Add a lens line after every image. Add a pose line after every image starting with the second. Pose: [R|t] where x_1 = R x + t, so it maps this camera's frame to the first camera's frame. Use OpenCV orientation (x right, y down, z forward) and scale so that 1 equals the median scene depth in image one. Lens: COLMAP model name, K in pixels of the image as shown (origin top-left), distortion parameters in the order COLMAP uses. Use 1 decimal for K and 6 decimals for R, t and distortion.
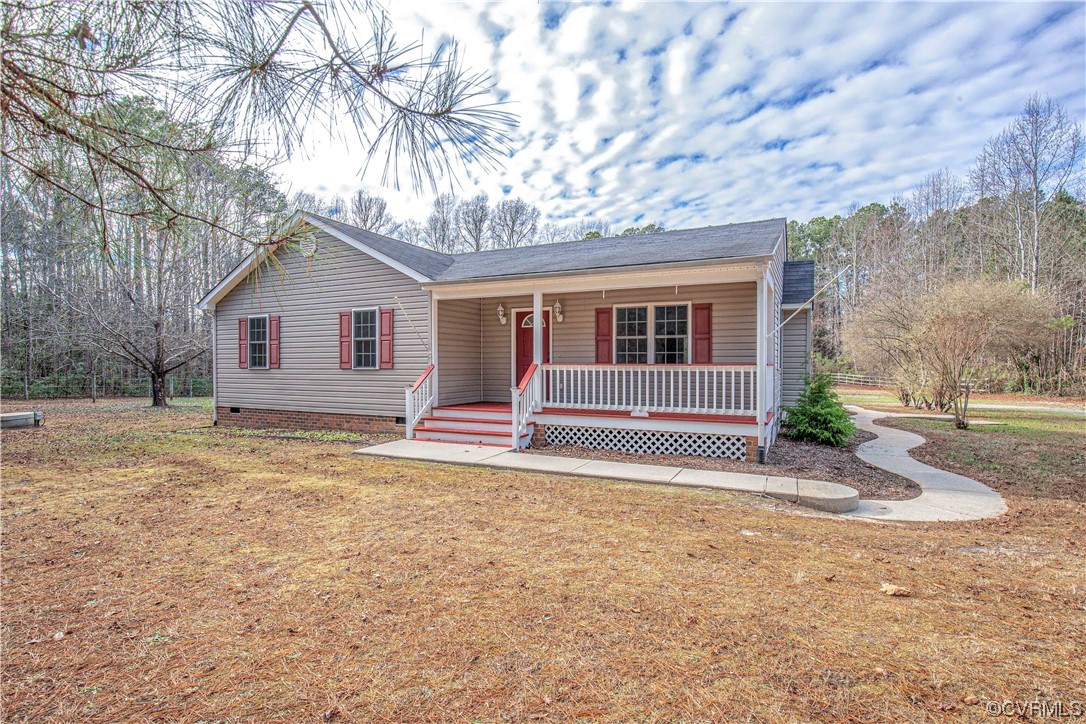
lens RADIAL K [[538.0, 0, 542.7], [0, 538.0, 366.2], [0, 0, 1]] dist [-0.030054, 0.003265]
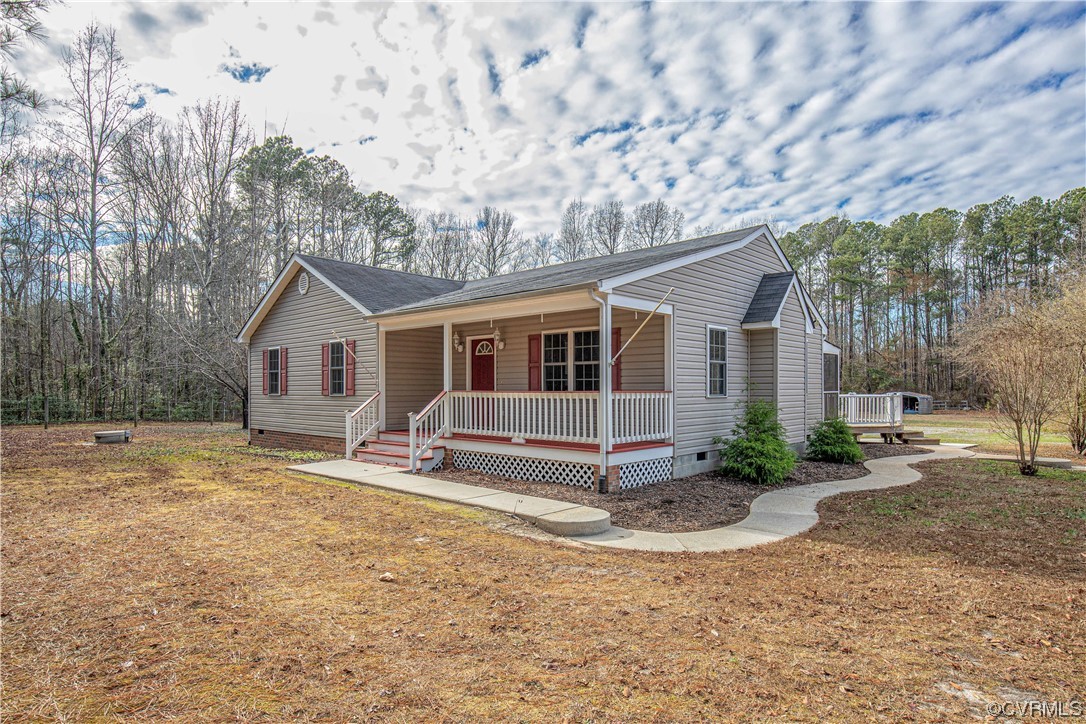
lens RADIAL K [[608.0, 0, 543.2], [0, 608.0, 443.2], [0, 0, 1]] dist [-0.019792, 0.004679]
pose [[0.956231, 0.025329, -0.291513, 0.431757], [-0.000389, 0.996356, 0.085296, -0.004093], [0.292611, -0.081449, 0.952756, -0.069458]]
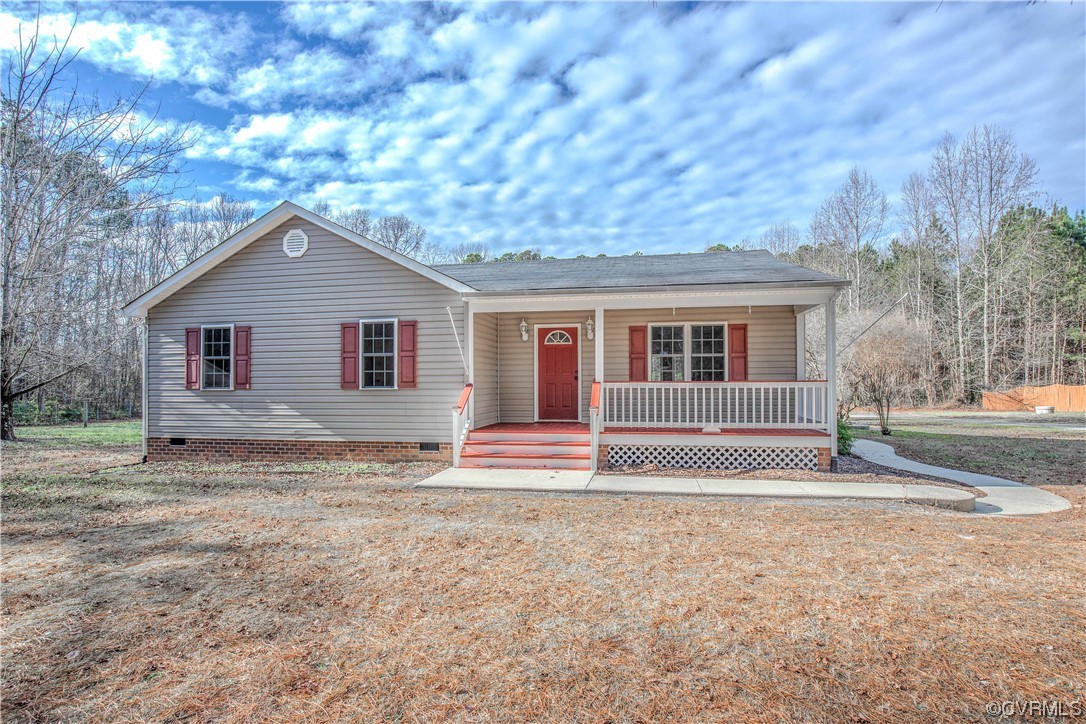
lens RADIAL K [[518.7, 0, 550.9], [0, 518.7, 383.1], [0, 0, 1]] dist [-0.034550, 0.000012]
pose [[0.959939, -0.005396, 0.280158, -0.294970], [0.007083, 0.999962, -0.005008, 0.001608], [-0.280121, 0.006791, 0.959941, 0.112461]]
